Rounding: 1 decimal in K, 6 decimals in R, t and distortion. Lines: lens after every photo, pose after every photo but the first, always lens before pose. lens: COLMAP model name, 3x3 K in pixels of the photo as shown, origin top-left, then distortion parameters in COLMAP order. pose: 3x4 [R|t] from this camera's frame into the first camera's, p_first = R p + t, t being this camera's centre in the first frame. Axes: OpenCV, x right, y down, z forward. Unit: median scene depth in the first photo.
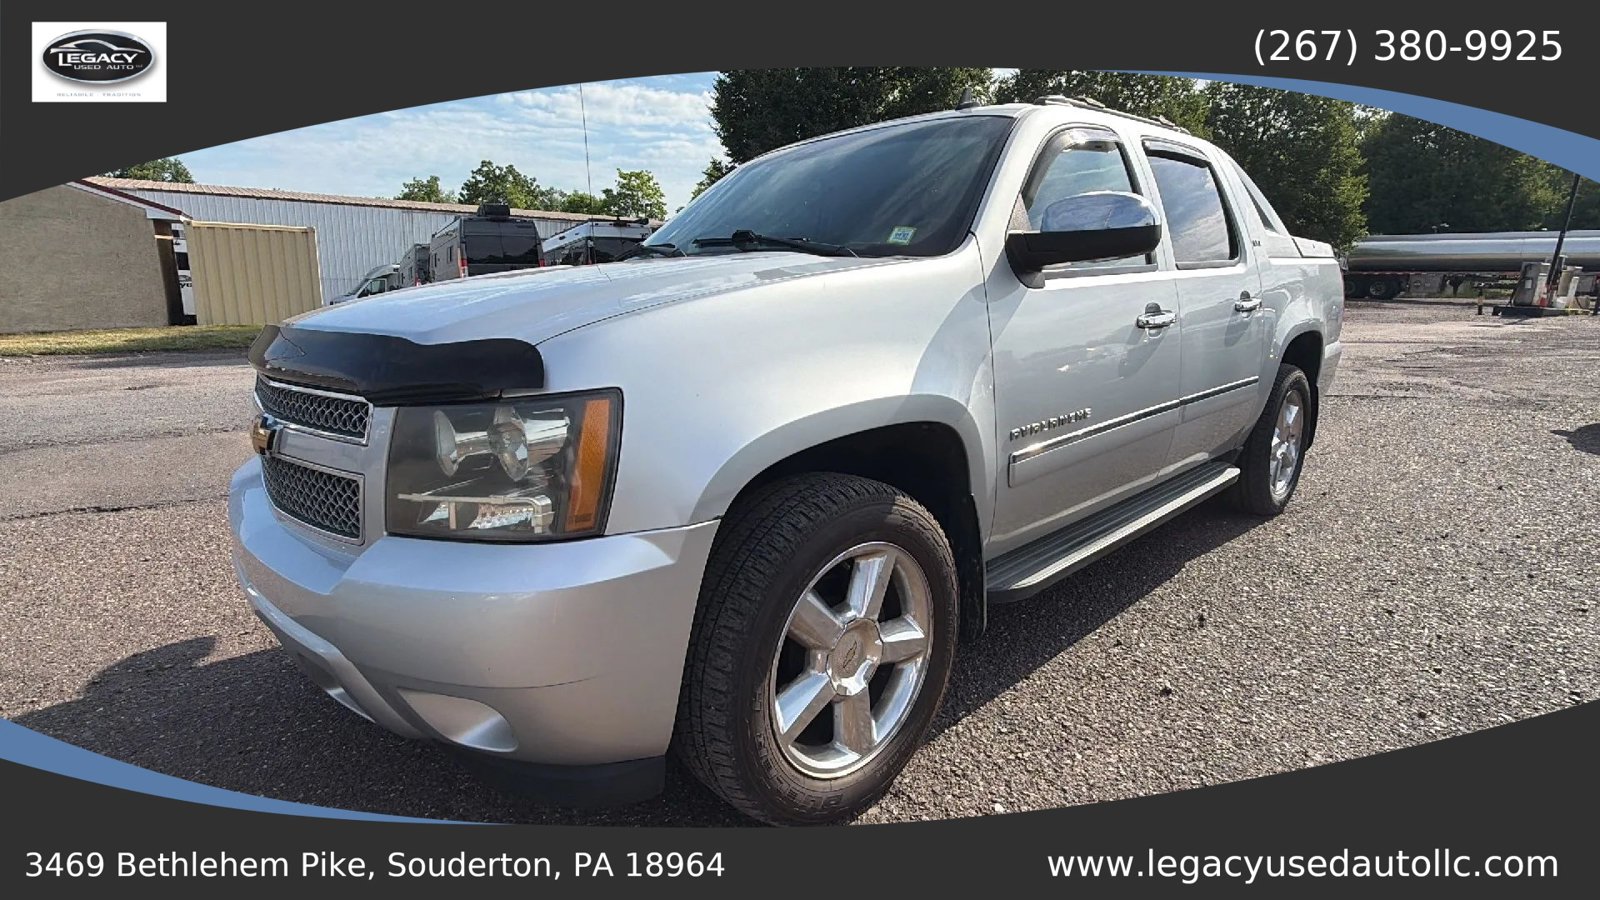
lens RADIAL K [[766.9, 0, 808.0], [0, 766.9, 462.7], [0, 0, 1]] dist [0.002226, -0.001386]
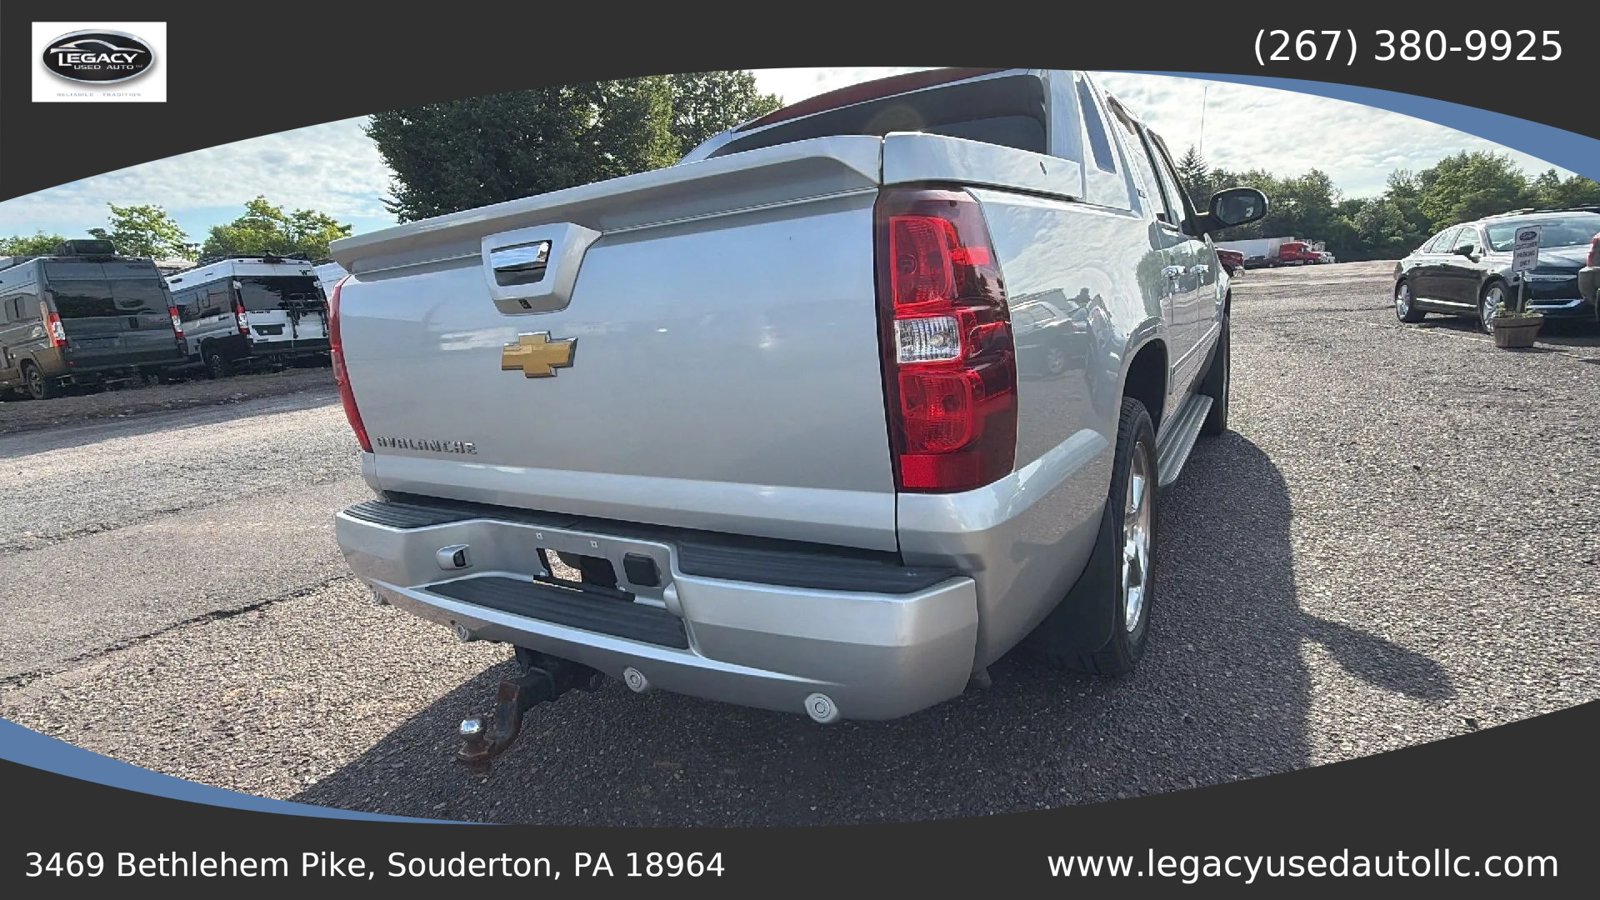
lens RADIAL K [[766.9, 0, 808.0], [0, 766.9, 444.6], [0, 0, 1]] dist [0.002226, -0.001386]
pose [[0.860735, -0.154390, 0.485076, -0.064588], [0.184367, 0.982753, -0.014358, 0.001163], [-0.474493, 0.101790, 0.874354, 0.007655]]
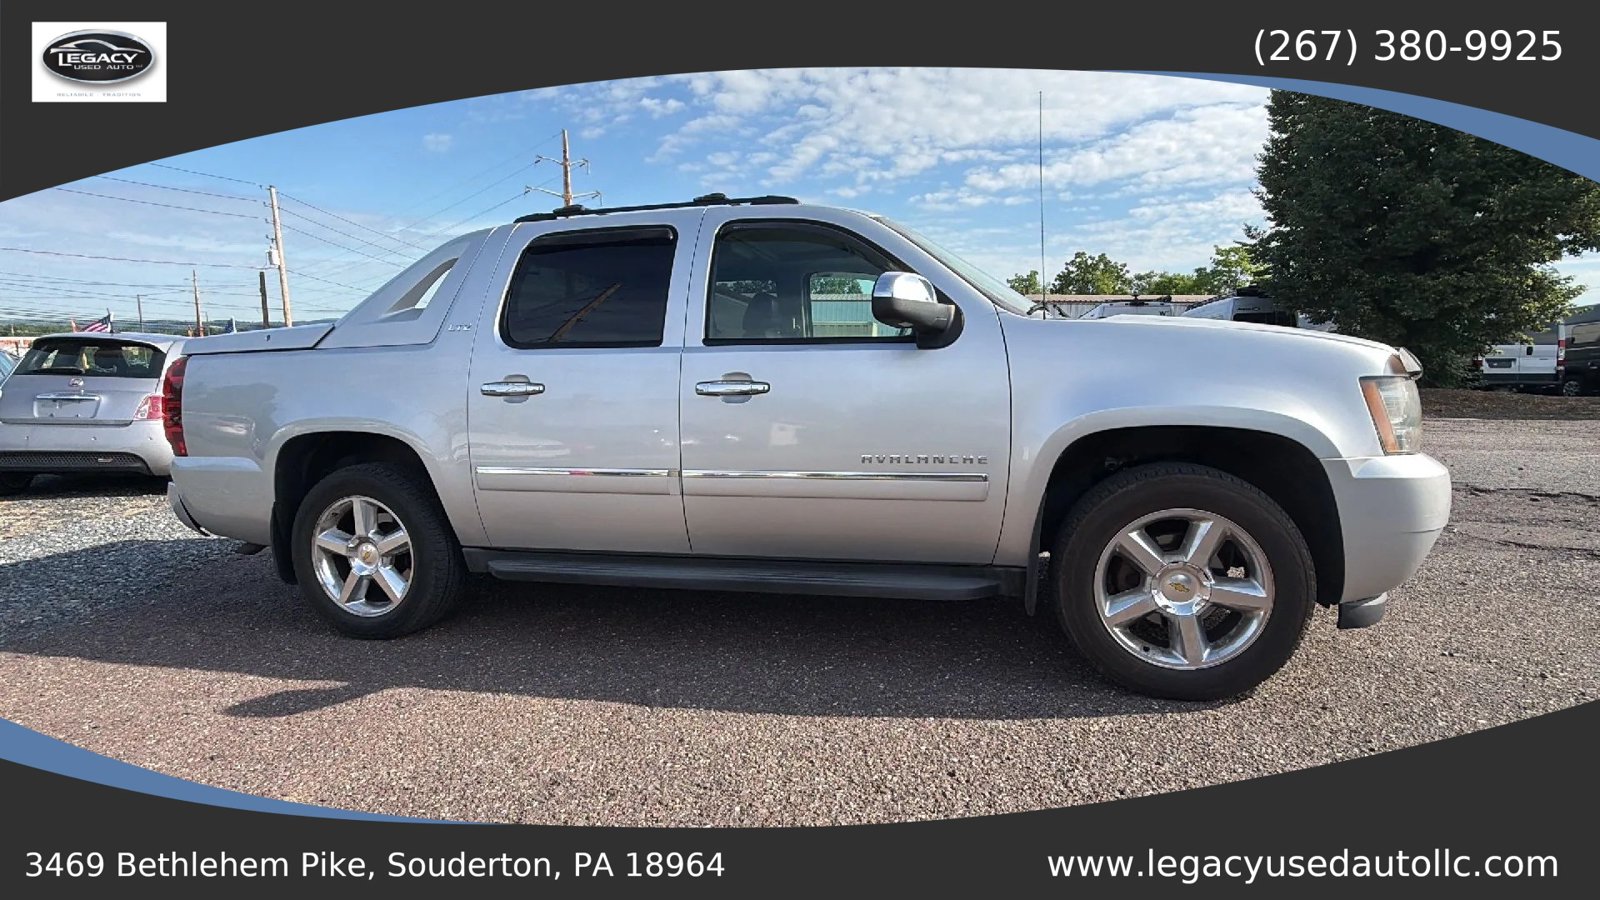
lens RADIAL K [[766.9, 0, 807.5], [0, 766.9, 449.3], [0, 0, 1]] dist [0.002226, -0.001386]
pose [[0.737951, 0.065038, -0.671713, 0.039890], [-0.146061, 0.987145, -0.064886, -0.001346], [0.658858, 0.145994, 0.737964, 0.011748]]
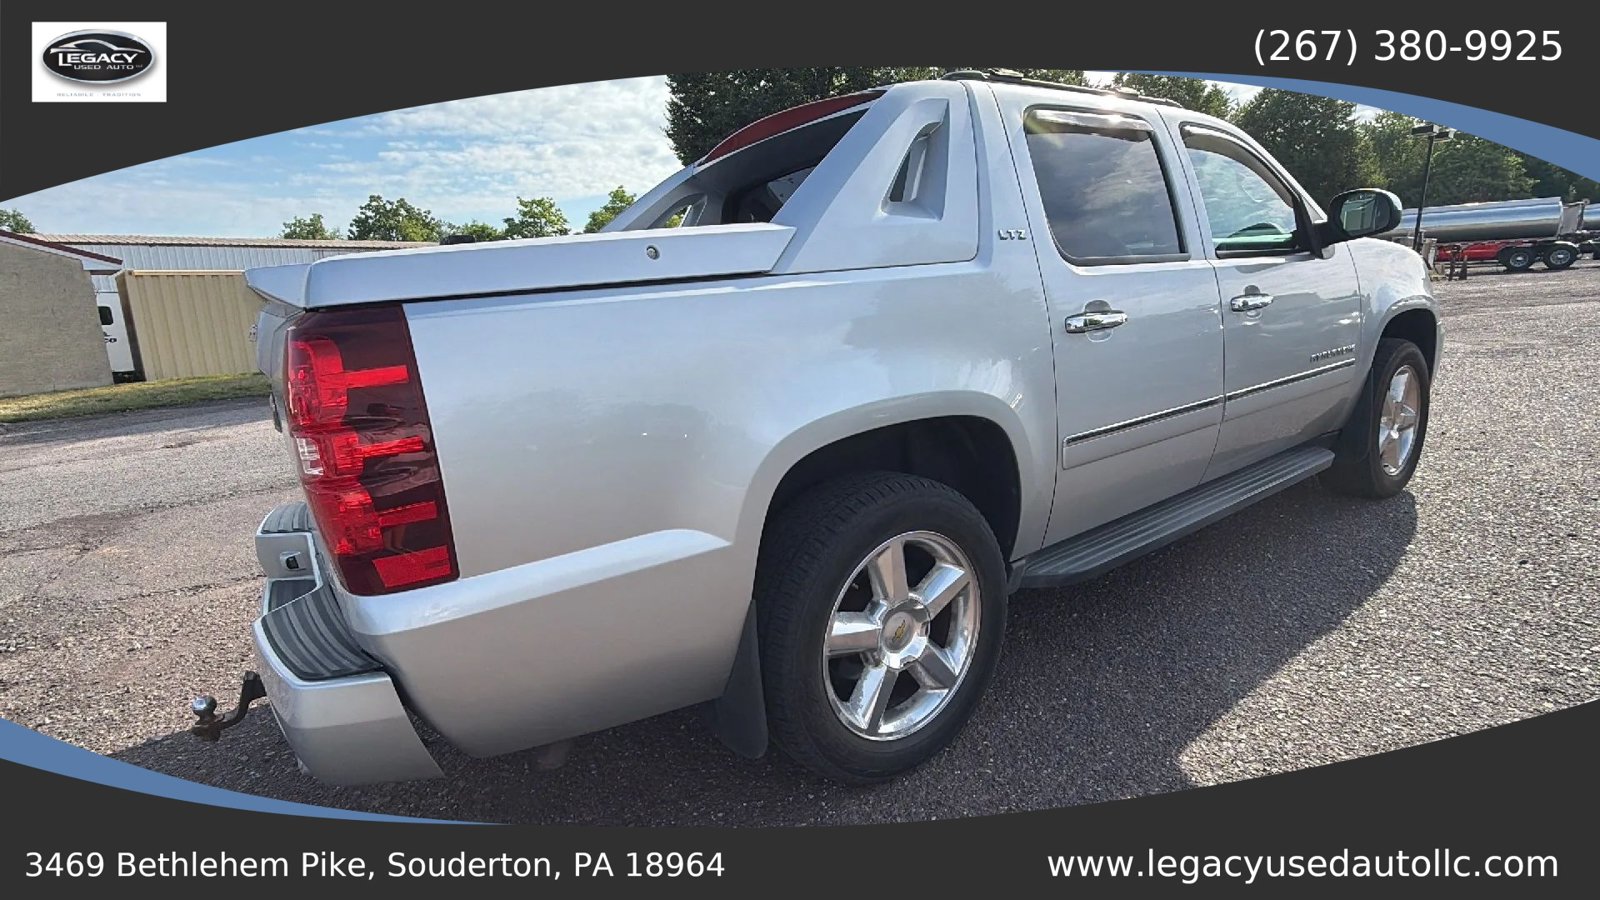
lens RADIAL K [[766.9, 0, 804.4], [0, 766.9, 446.6], [0, 0, 1]] dist [0.002226, -0.001386]
pose [[0.988942, -0.087748, 0.119556, -0.038230], [0.092280, 0.995189, -0.032901, 0.000380], [-0.116094, 0.043570, 0.992282, -0.000370]]
